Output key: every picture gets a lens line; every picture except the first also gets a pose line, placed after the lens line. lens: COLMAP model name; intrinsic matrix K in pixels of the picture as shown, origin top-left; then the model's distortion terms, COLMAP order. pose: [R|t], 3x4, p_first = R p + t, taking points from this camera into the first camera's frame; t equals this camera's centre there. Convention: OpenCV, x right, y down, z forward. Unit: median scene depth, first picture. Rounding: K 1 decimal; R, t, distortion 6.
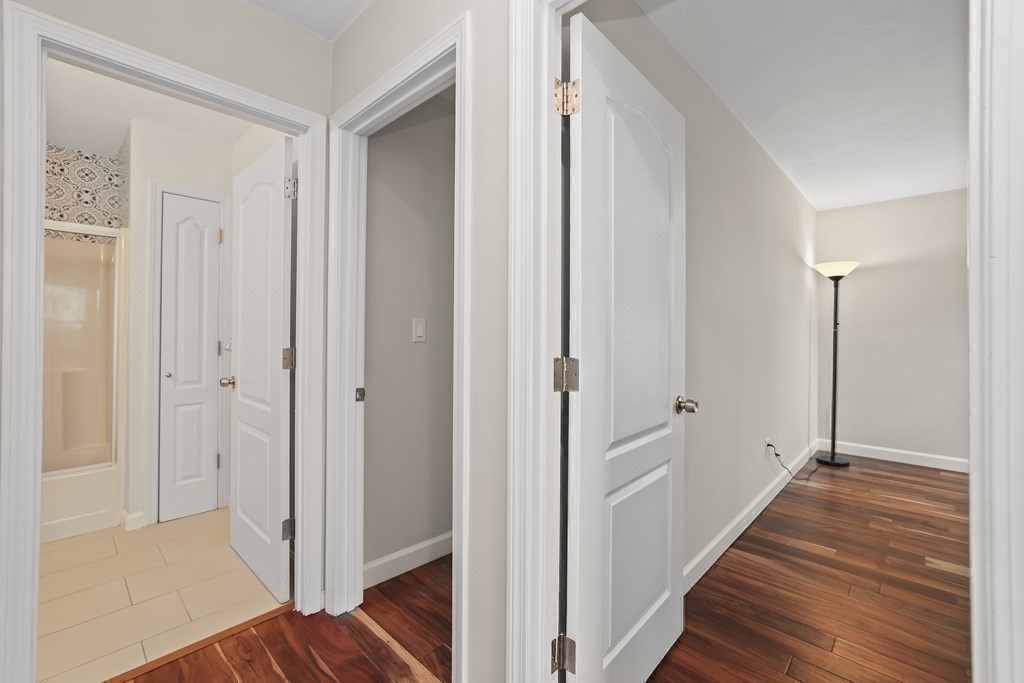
lens RADIAL K [[441.2, 0, 532.3], [0, 441.2, 334.0], [0, 0, 1]] dist [-0.043073, 0.014134]
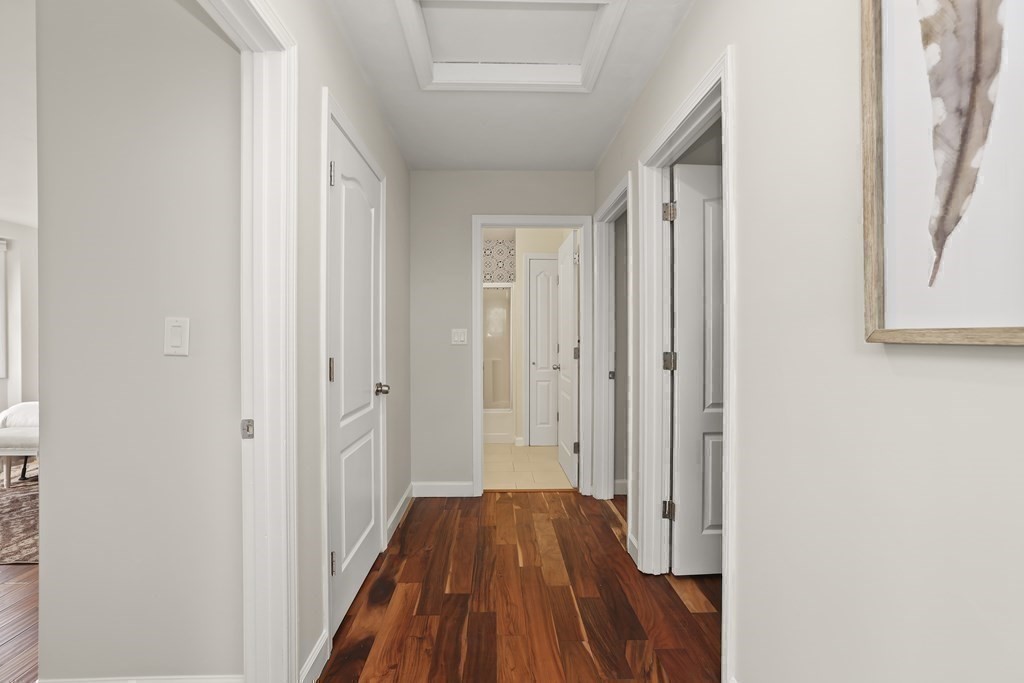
lens RADIAL K [[441.2, 0, 512.1], [0, 441.2, 343.6], [0, 0, 1]] dist [-0.043073, 0.014134]
pose [[0.699717, -0.002101, -0.714417, 0.437341], [0.012699, 0.999874, 0.009498, -0.004131], [0.714308, -0.015719, 0.699655, -0.369565]]
